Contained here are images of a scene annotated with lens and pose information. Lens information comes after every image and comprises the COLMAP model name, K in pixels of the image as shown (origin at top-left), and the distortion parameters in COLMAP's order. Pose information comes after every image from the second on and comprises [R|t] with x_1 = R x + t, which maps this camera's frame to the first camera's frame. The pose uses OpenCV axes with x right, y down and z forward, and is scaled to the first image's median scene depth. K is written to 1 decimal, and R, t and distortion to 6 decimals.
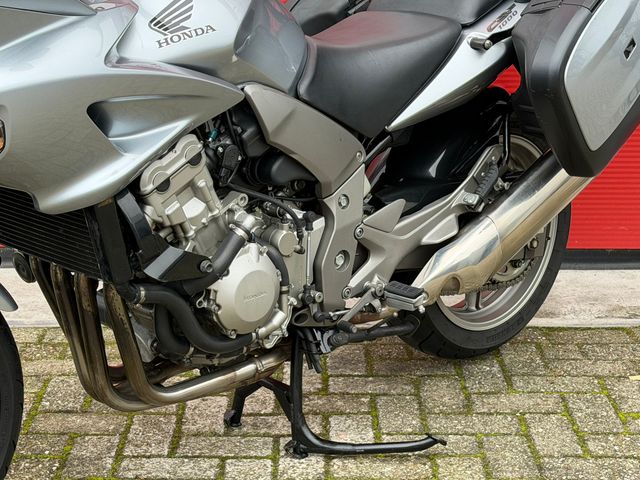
lens RADIAL K [[1327.4, 0, 322.1], [0, 1327.4, 244.1], [0, 0, 1]] dist [0.120717, 0.465910]
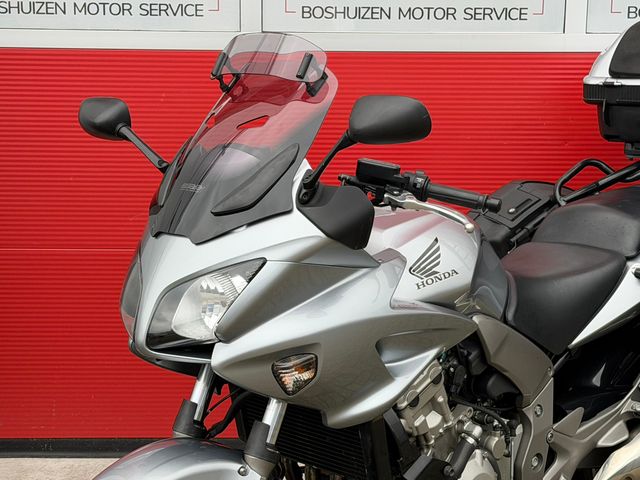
lens RADIAL K [[1335.8, 0, 321.2], [0, 1335.8, 242.1], [0, 0, 1]] dist [0.143813, 0.044885]
pose [[0.999855, 0.005410, 0.016127, -0.200454], [-0.003388, 0.992412, -0.122912, -0.034459], [-0.016669, 0.122839, 0.992287, -0.187723]]
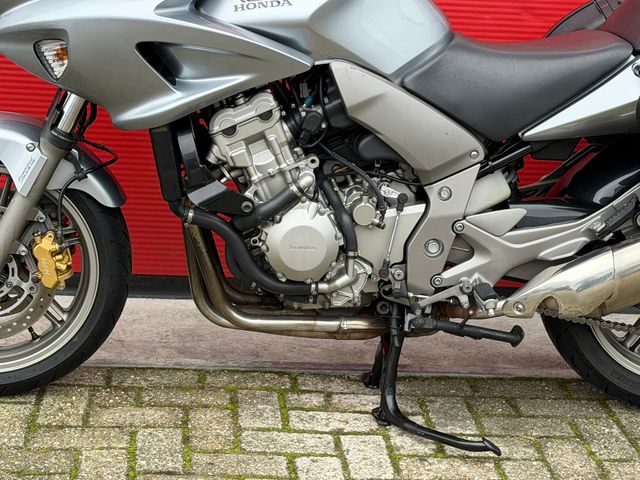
lens RADIAL K [[1340.2, 0, 318.4], [0, 1340.2, 255.0], [0, 0, 1]] dist [0.122711, 0.332022]
pose [[0.782476, 0.230895, -0.578289, 0.582969], [-0.242980, 0.968305, 0.057844, -0.022819], [0.573316, 0.095251, 0.813779, 0.086376]]
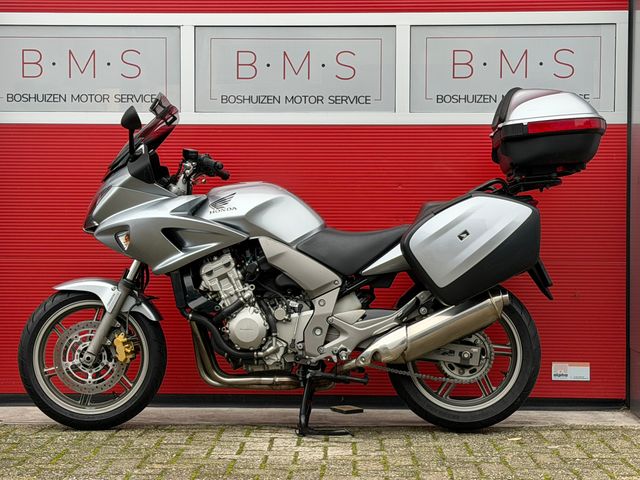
lens RADIAL K [[1335.8, 0, 321.2], [0, 1335.8, 242.1], [0, 0, 1]] dist [0.143813, 0.044885]
pose [[0.710764, 0.001610, -0.703428, 1.507272], [-0.215283, 0.952512, -0.215348, 0.331797], [0.669677, 0.304498, 0.677358, -0.431203]]
